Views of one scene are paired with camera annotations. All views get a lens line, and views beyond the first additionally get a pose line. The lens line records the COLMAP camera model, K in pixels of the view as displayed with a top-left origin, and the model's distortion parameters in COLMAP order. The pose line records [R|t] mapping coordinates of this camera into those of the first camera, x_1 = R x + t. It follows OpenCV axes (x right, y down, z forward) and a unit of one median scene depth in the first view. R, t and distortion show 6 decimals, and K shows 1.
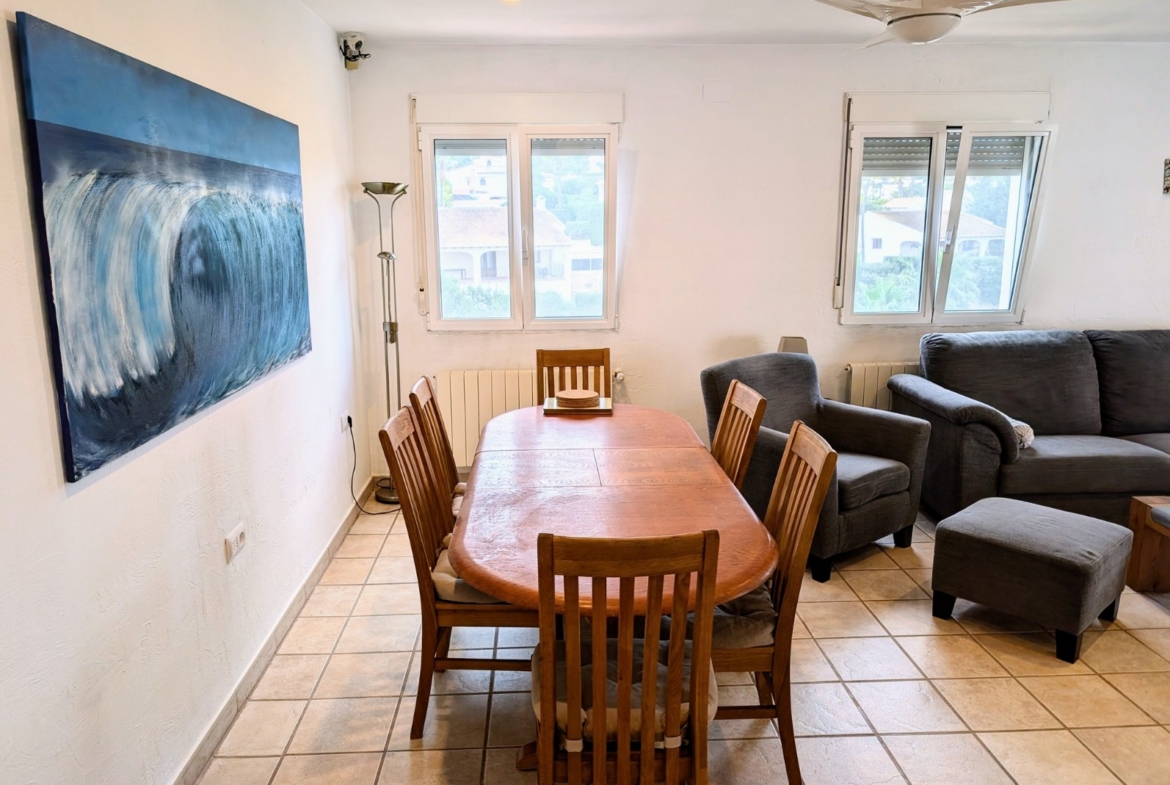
lens RADIAL K [[839.5, 0, 580.1], [0, 839.5, 385.6], [0, 0, 1]] dist [0.038653, -0.043273]
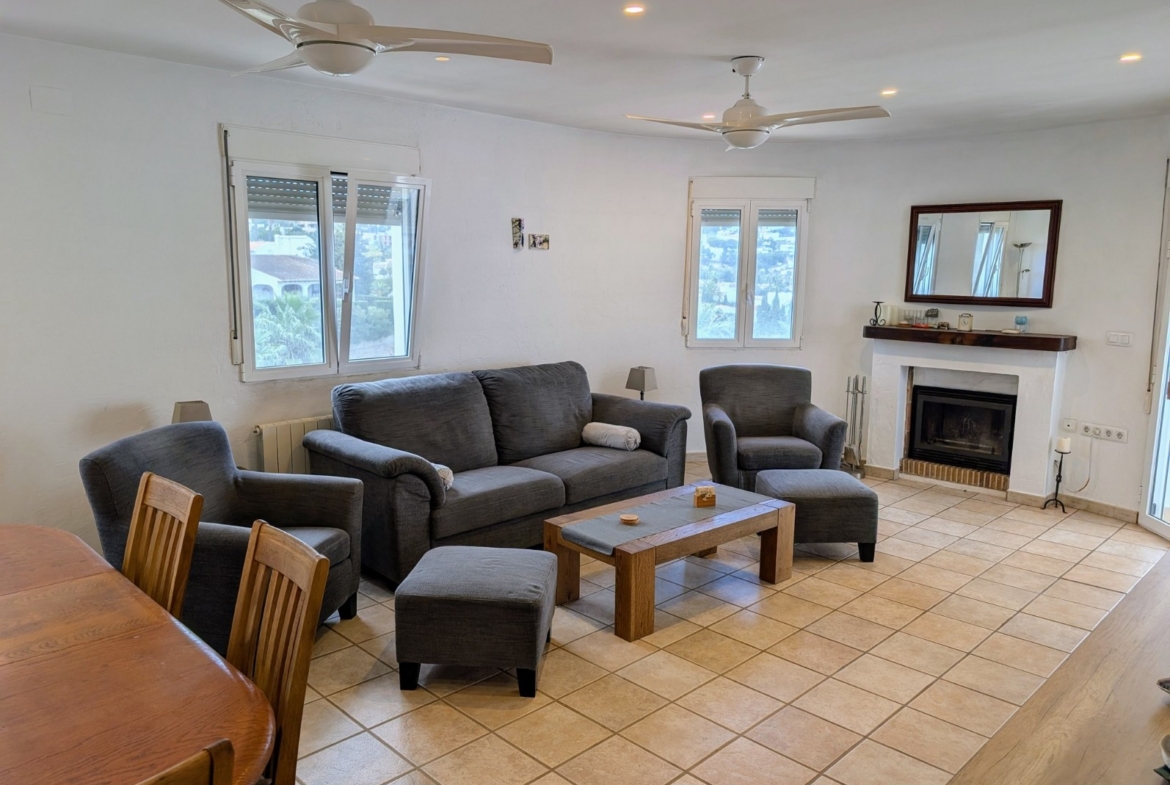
lens RADIAL K [[839.5, 0, 578.2], [0, 839.5, 398.0], [0, 0, 1]] dist [0.038653, -0.043273]
pose [[0.747109, -0.090952, 0.658449, -0.018239], [0.114308, 0.993417, 0.007521, -0.027813], [-0.654799, 0.069647, 0.752587, 0.123459]]
